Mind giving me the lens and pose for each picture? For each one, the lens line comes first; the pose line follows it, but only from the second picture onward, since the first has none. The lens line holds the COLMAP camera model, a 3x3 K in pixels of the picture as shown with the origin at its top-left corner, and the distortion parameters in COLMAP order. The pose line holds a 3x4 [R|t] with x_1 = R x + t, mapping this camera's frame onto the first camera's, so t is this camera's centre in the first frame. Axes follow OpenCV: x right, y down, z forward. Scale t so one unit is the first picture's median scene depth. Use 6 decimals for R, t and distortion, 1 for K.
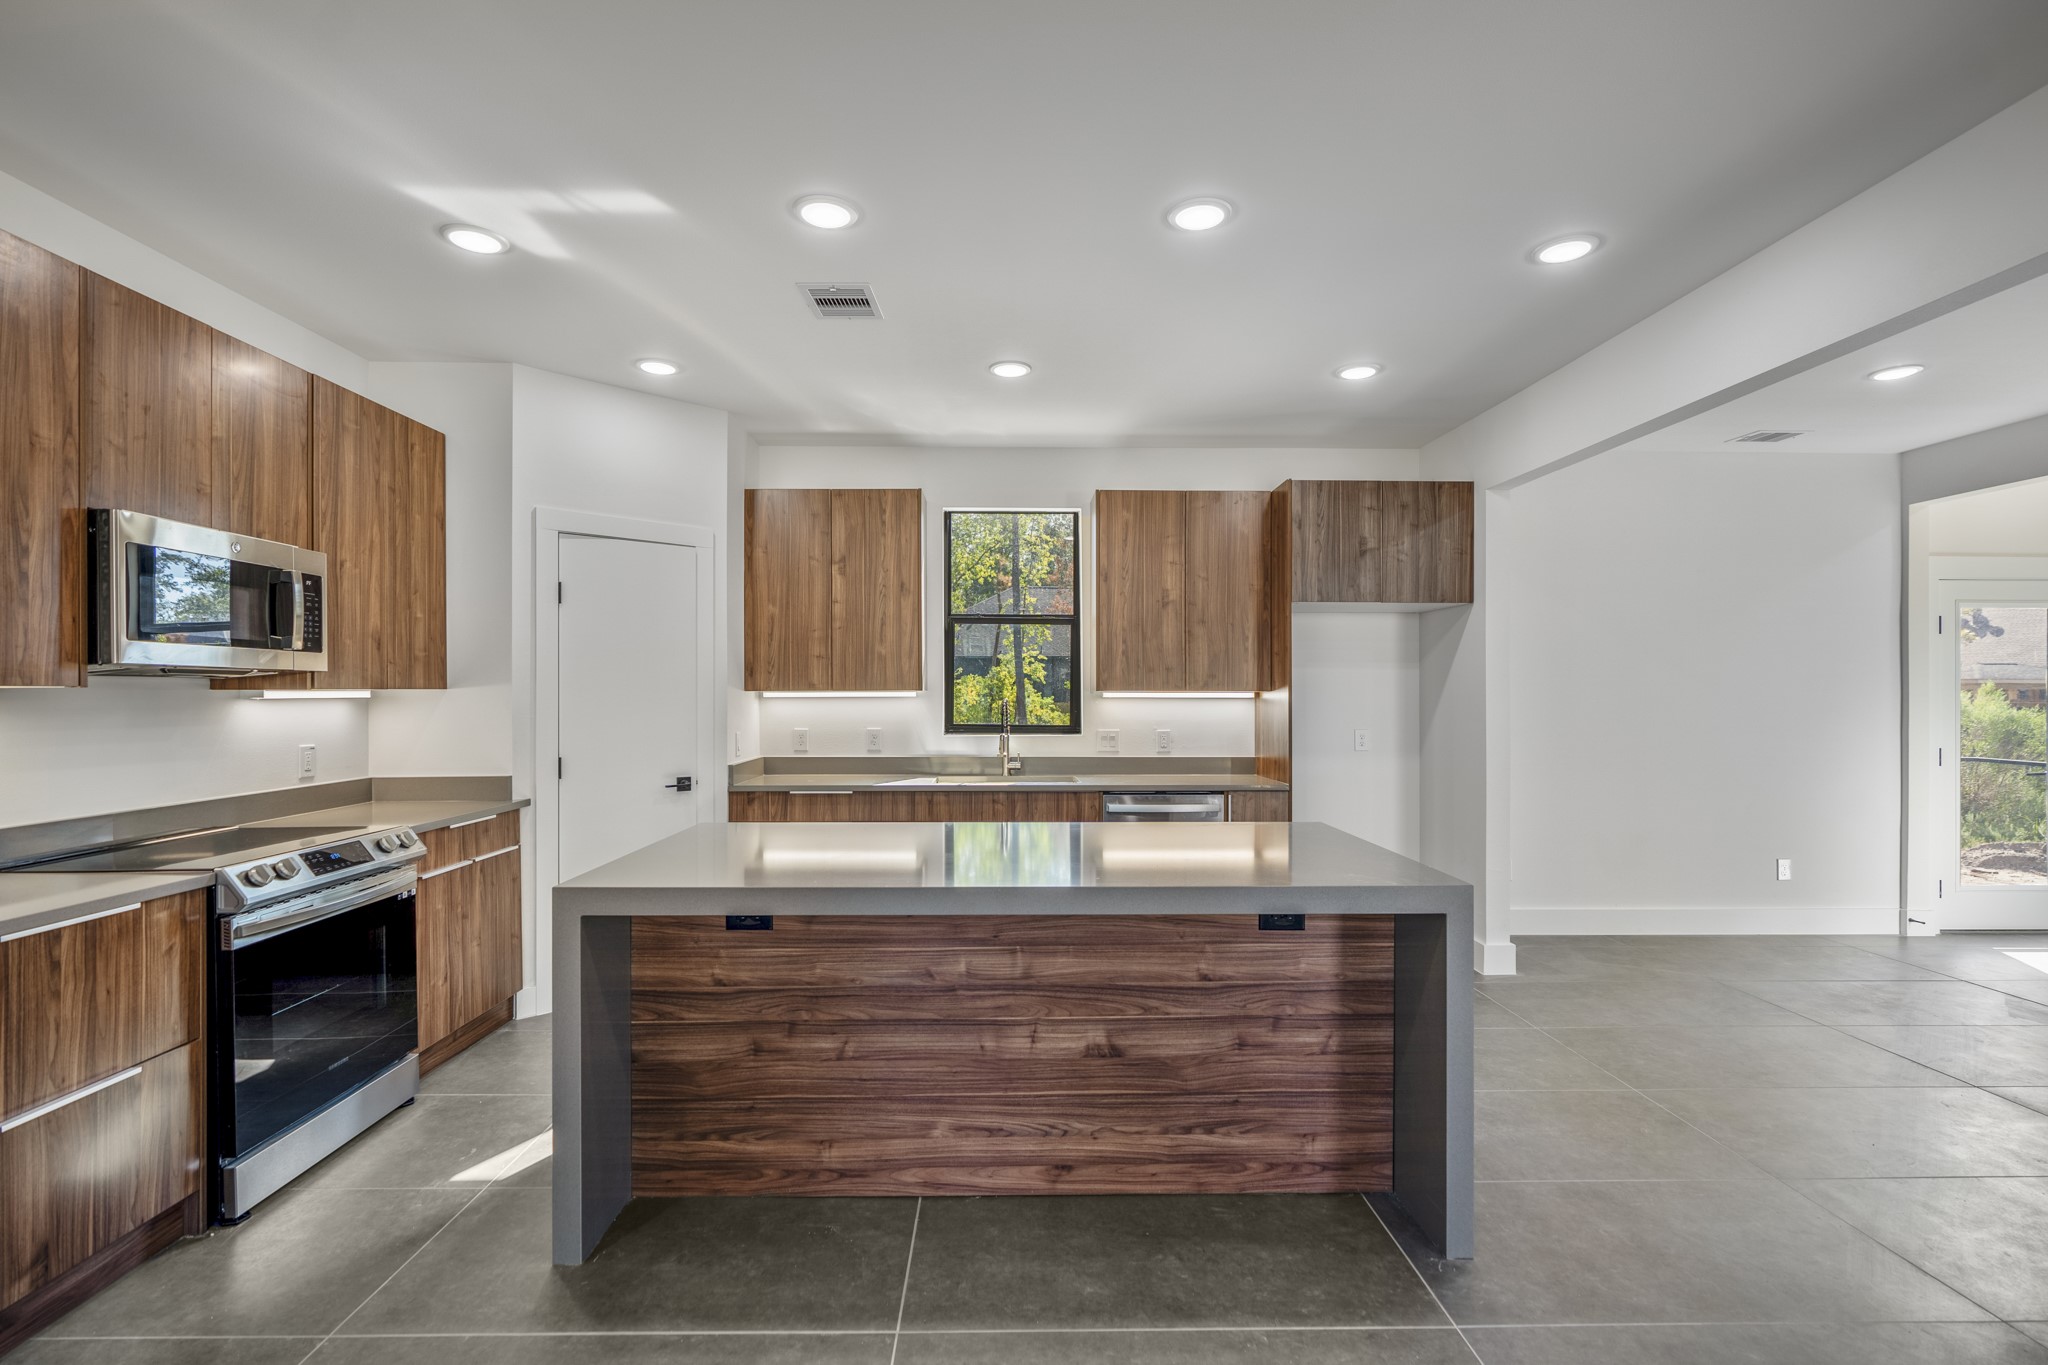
lens RADIAL K [[944.4, 0, 1021.7], [0, 944.4, 693.2], [0, 0, 1]] dist [-0.008186, 0.002979]
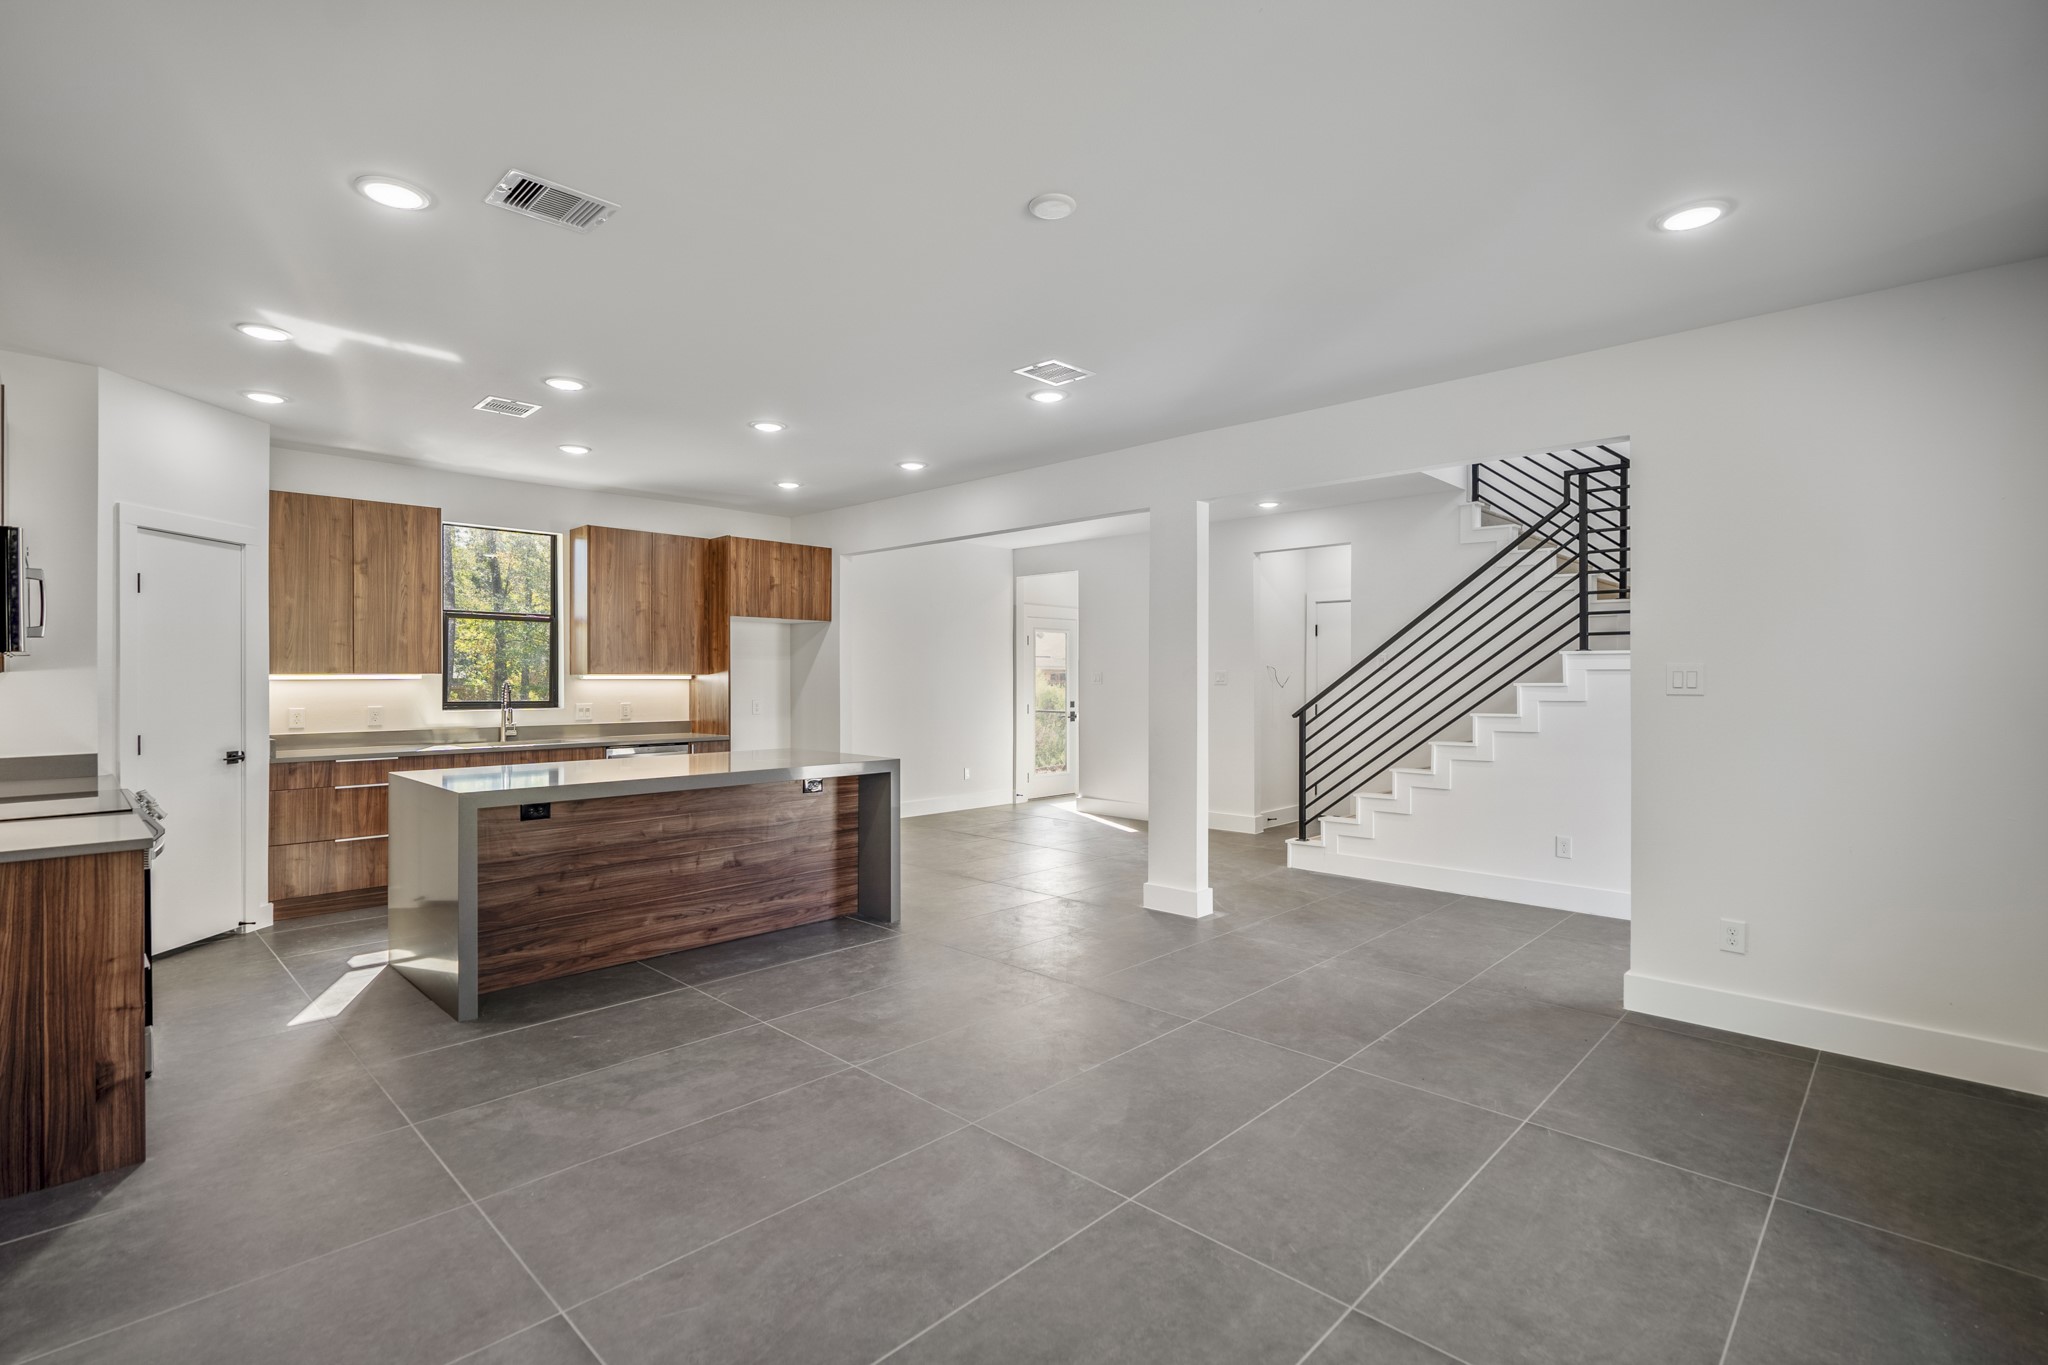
lens RADIAL K [[944.4, 0, 1018.9], [0, 944.4, 677.4], [0, 0, 1]] dist [-0.008186, 0.002979]
pose [[0.709342, -0.001402, 0.704863, -0.547663], [0.000172, 0.999998, 0.001816, -0.000320], [-0.704865, -0.001167, 0.709341, -0.491084]]
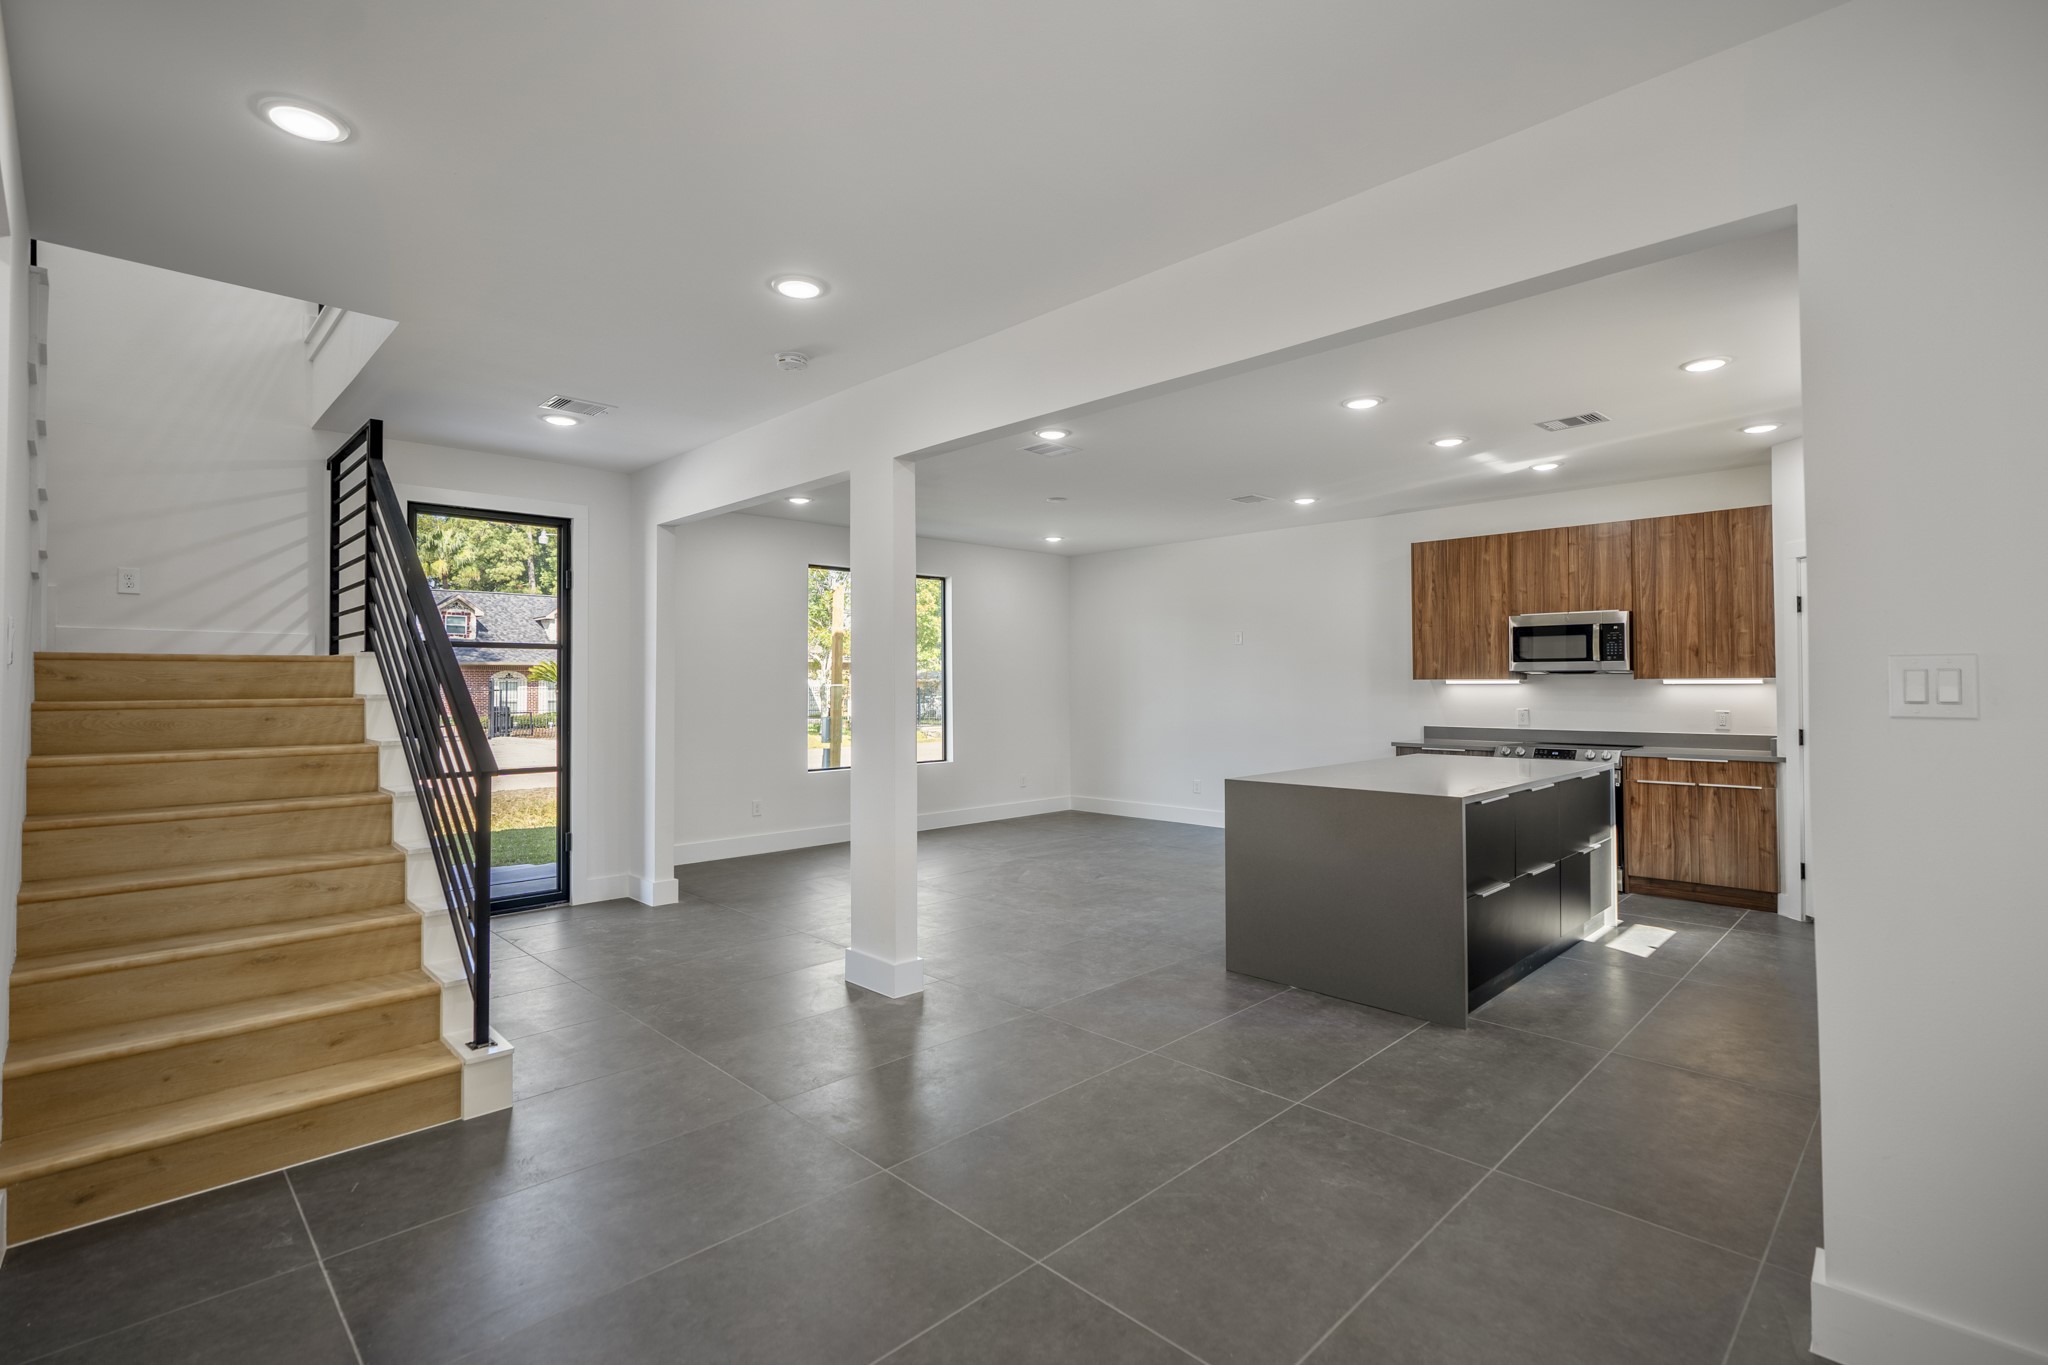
lens RADIAL K [[944.4, 0, 1027.7], [0, 944.4, 661.8], [0, 0, 1]] dist [-0.008186, 0.002979]
pose [[-0.720780, -0.014822, -0.693005, 1.236082], [0.002178, 0.999718, -0.023647, 0.003048], [0.693161, -0.018553, -0.720544, 1.232774]]
